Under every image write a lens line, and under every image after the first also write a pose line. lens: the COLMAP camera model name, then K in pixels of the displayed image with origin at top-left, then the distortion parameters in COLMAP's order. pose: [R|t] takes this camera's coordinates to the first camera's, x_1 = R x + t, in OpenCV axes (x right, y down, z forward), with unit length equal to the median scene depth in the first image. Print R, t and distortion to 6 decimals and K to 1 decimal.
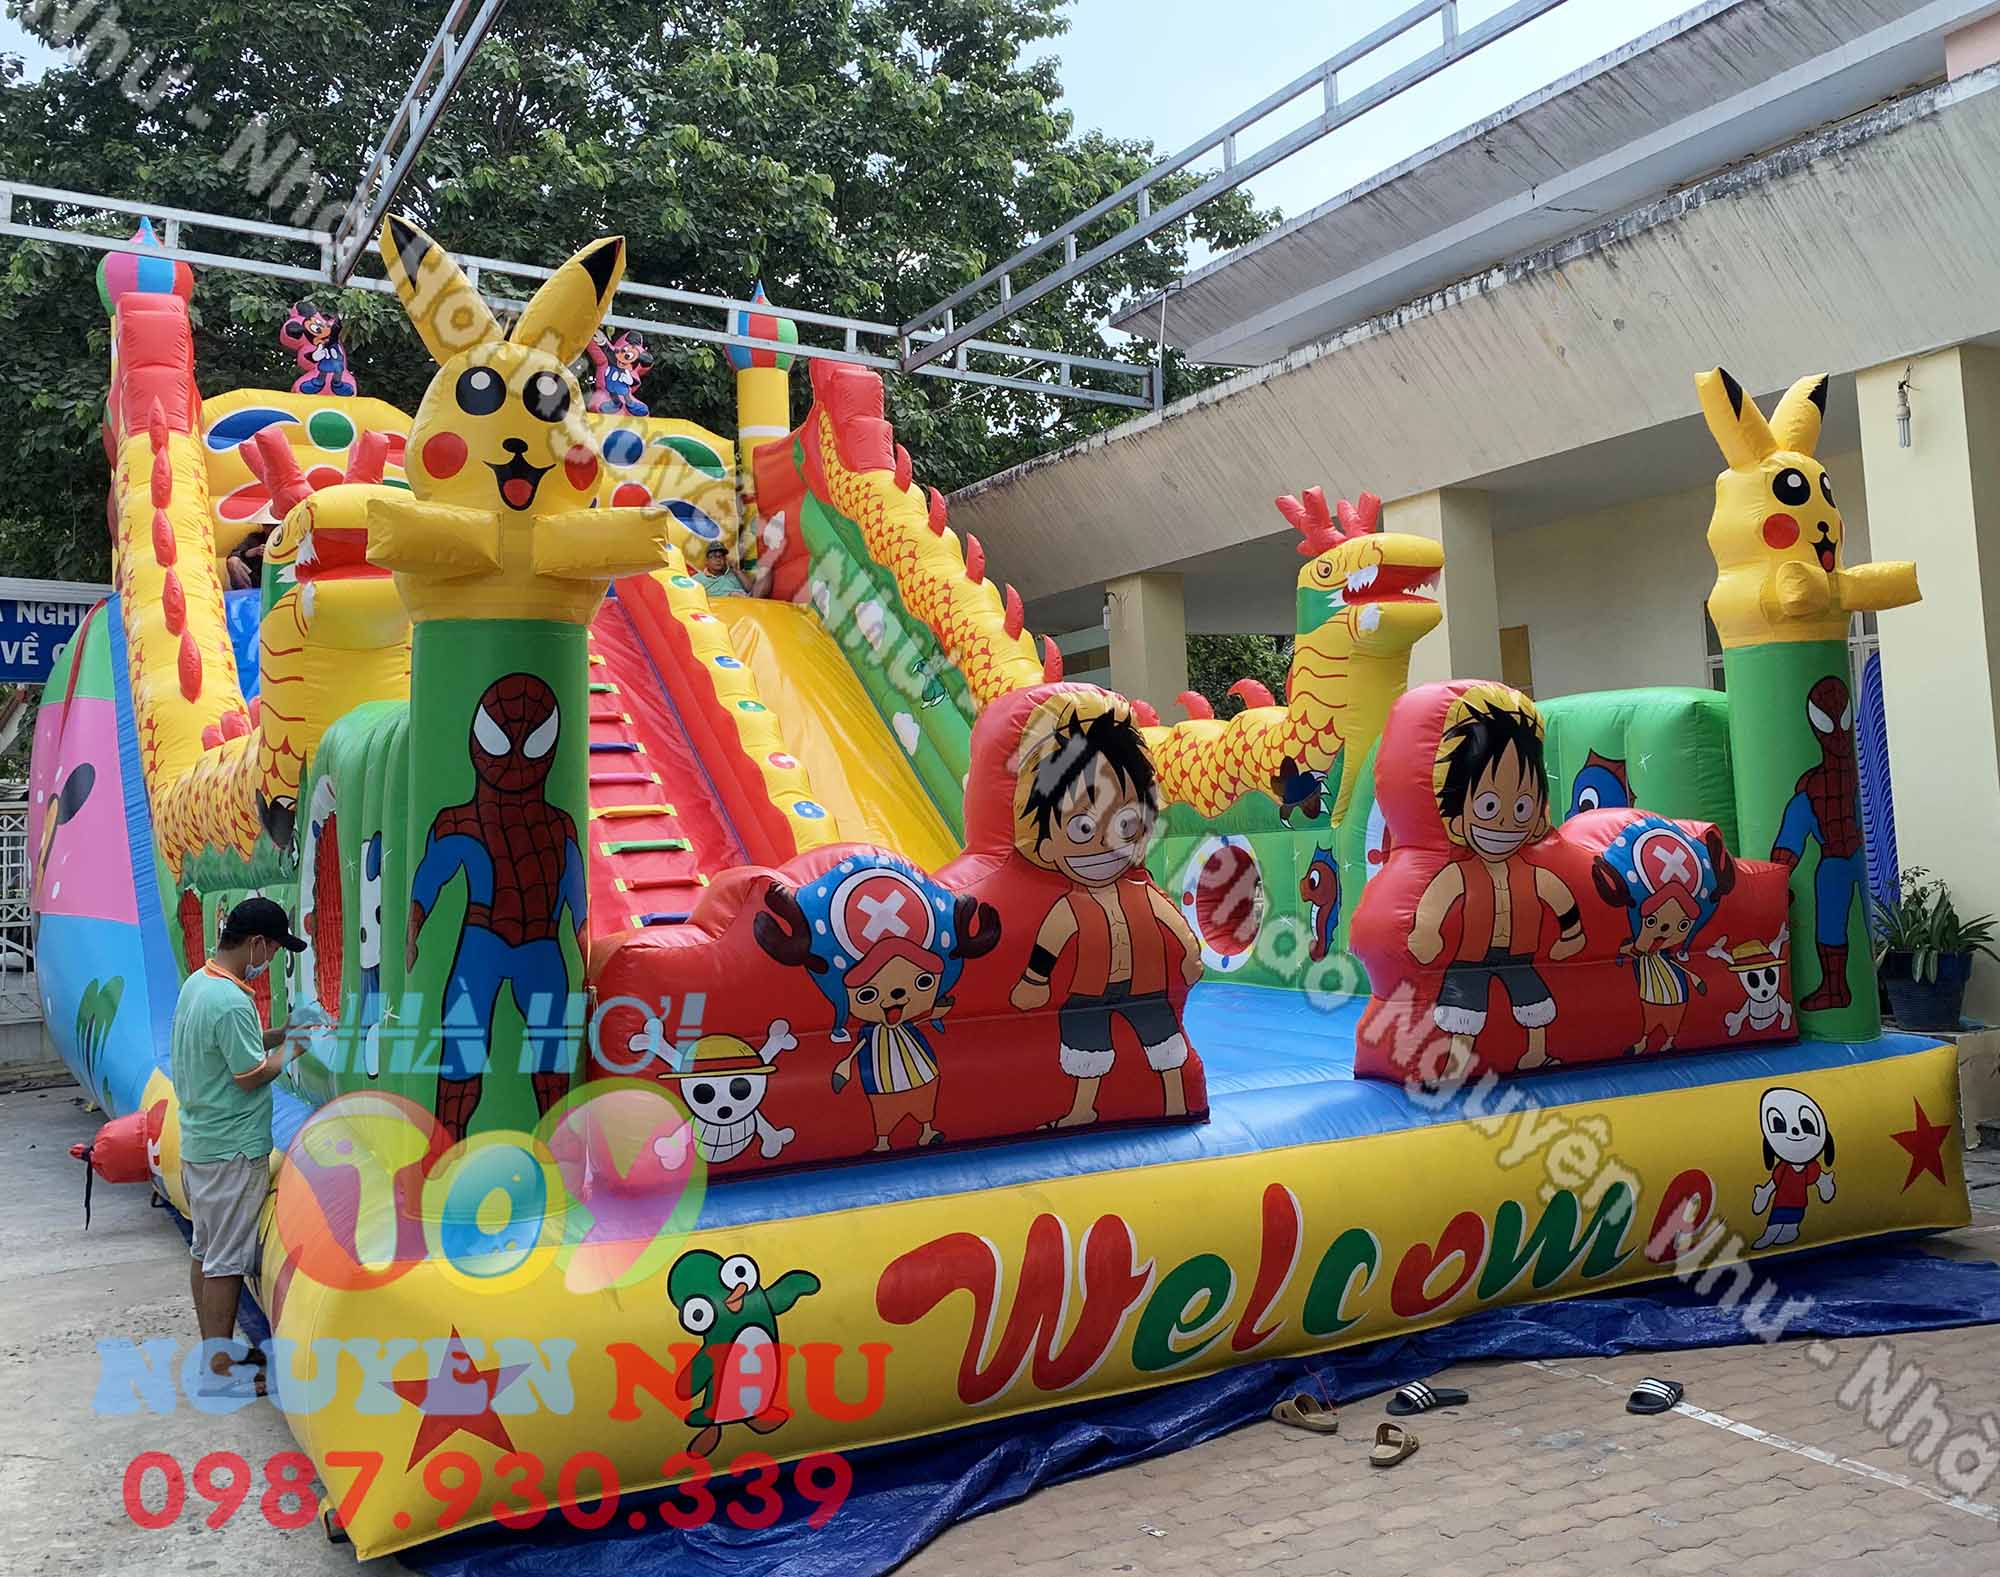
lens RADIAL K [[1971.0, 0, 1038.4], [0, 1971.0, 691.4], [0, 0, 1]] dist [0.066896, -0.134416]
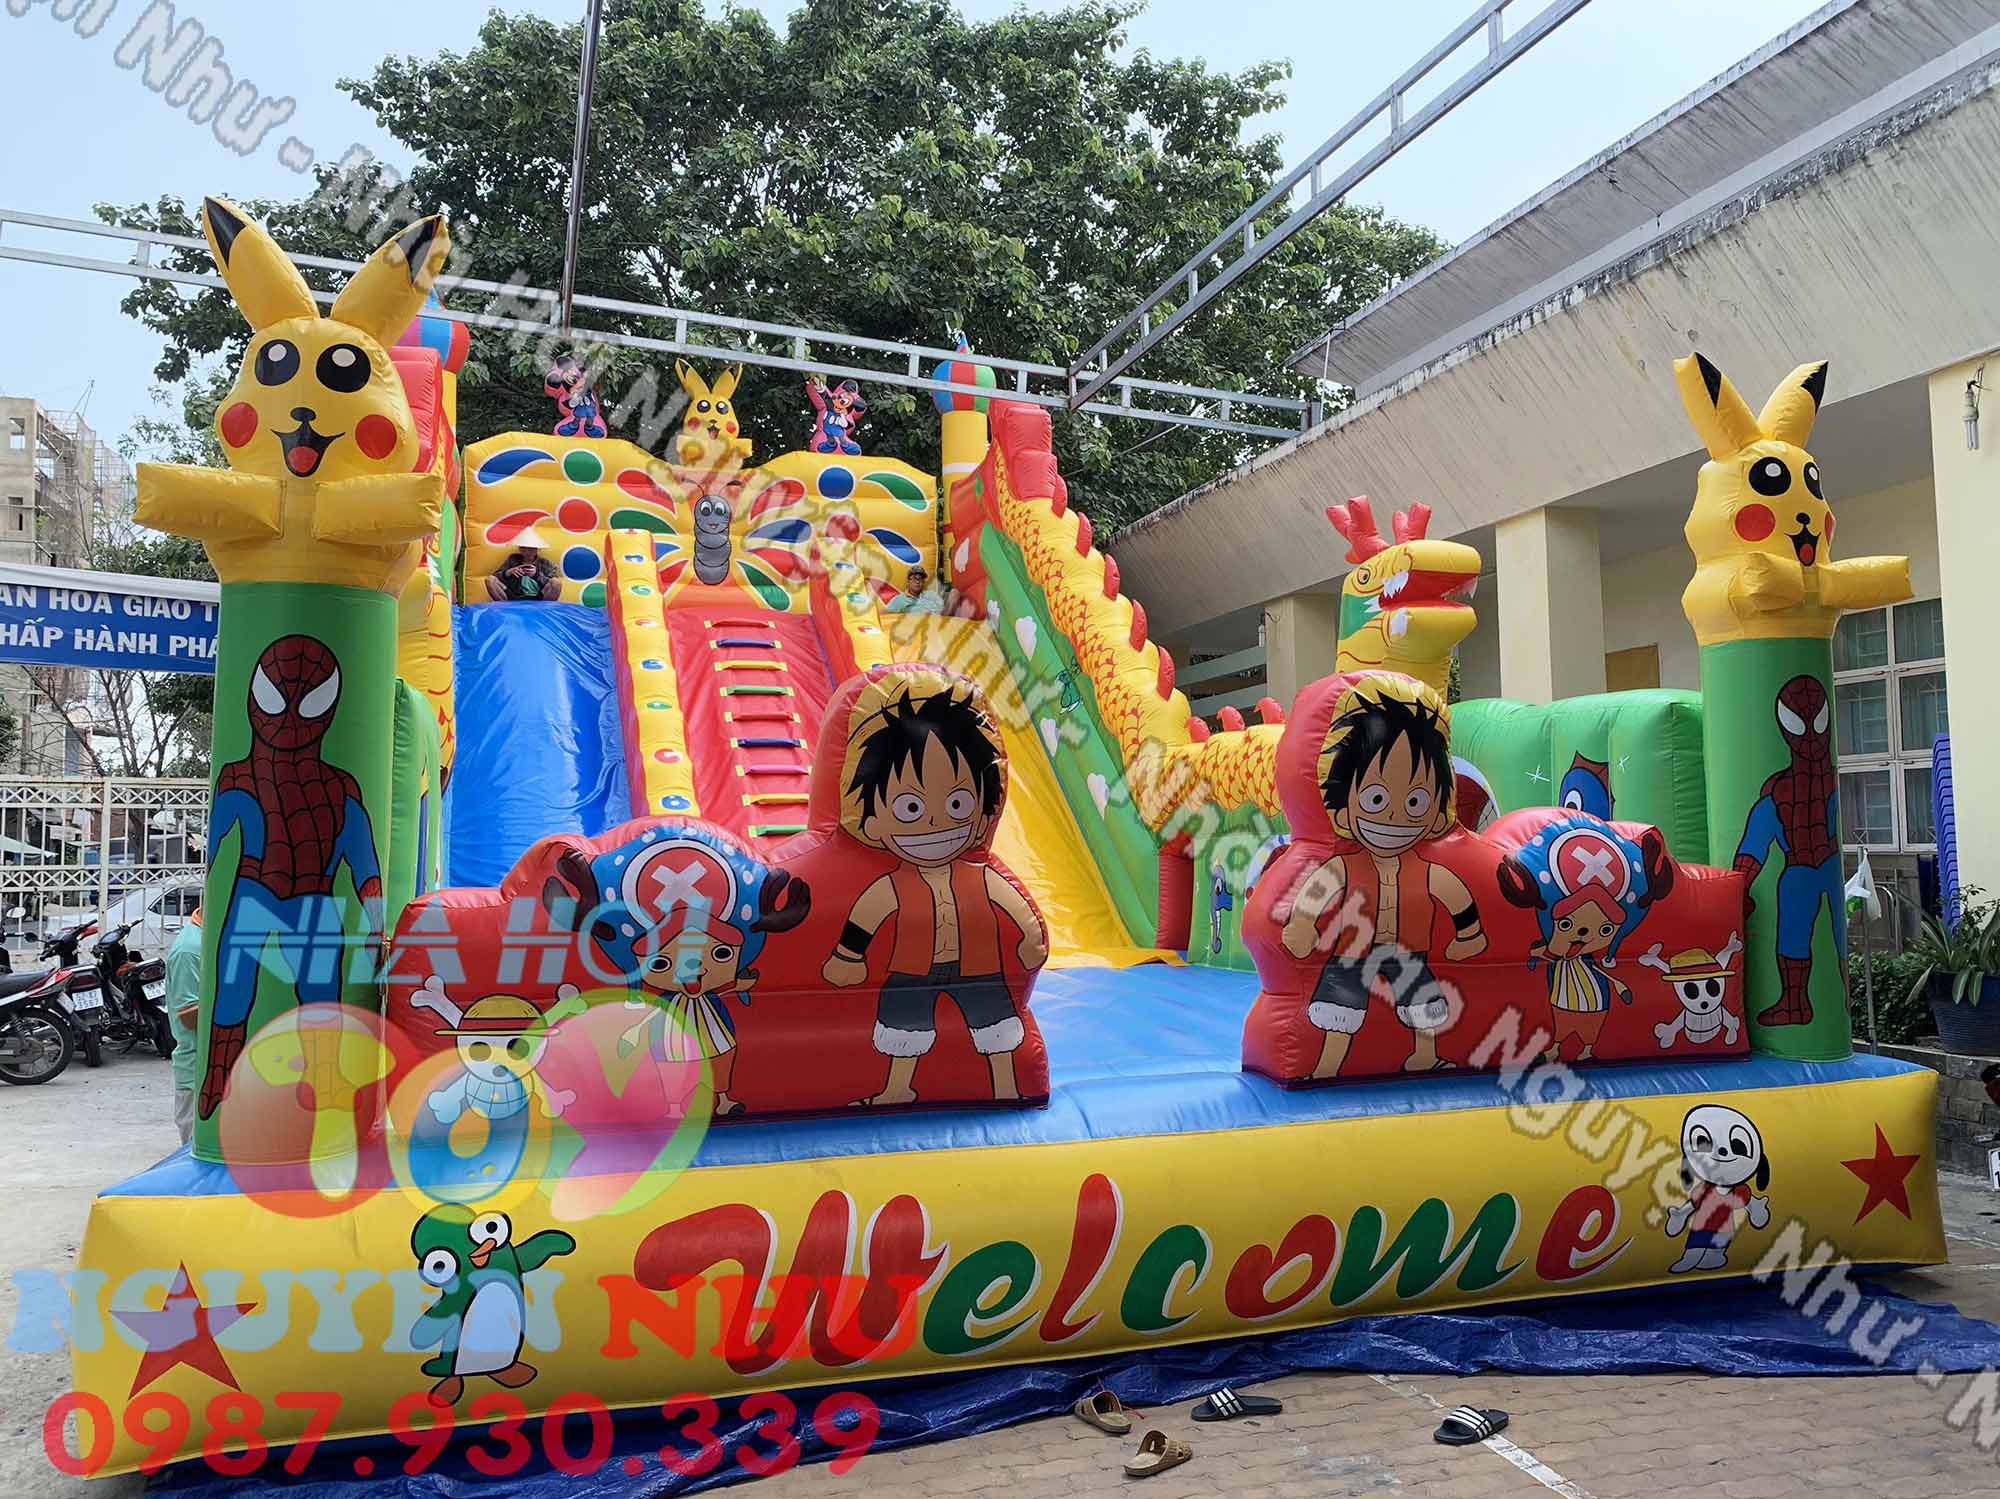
lens RADIAL K [[1708.5, 0, 1045.9], [0, 1708.5, 738.8], [0, 0, 1]] dist [0.021074, -0.016611]
pose [[0.983845, 0.018687, -0.178042, 0.203206], [-0.016490, 0.999769, 0.013808, 0.018547], [0.178259, -0.010649, 0.983926, 0.138929]]
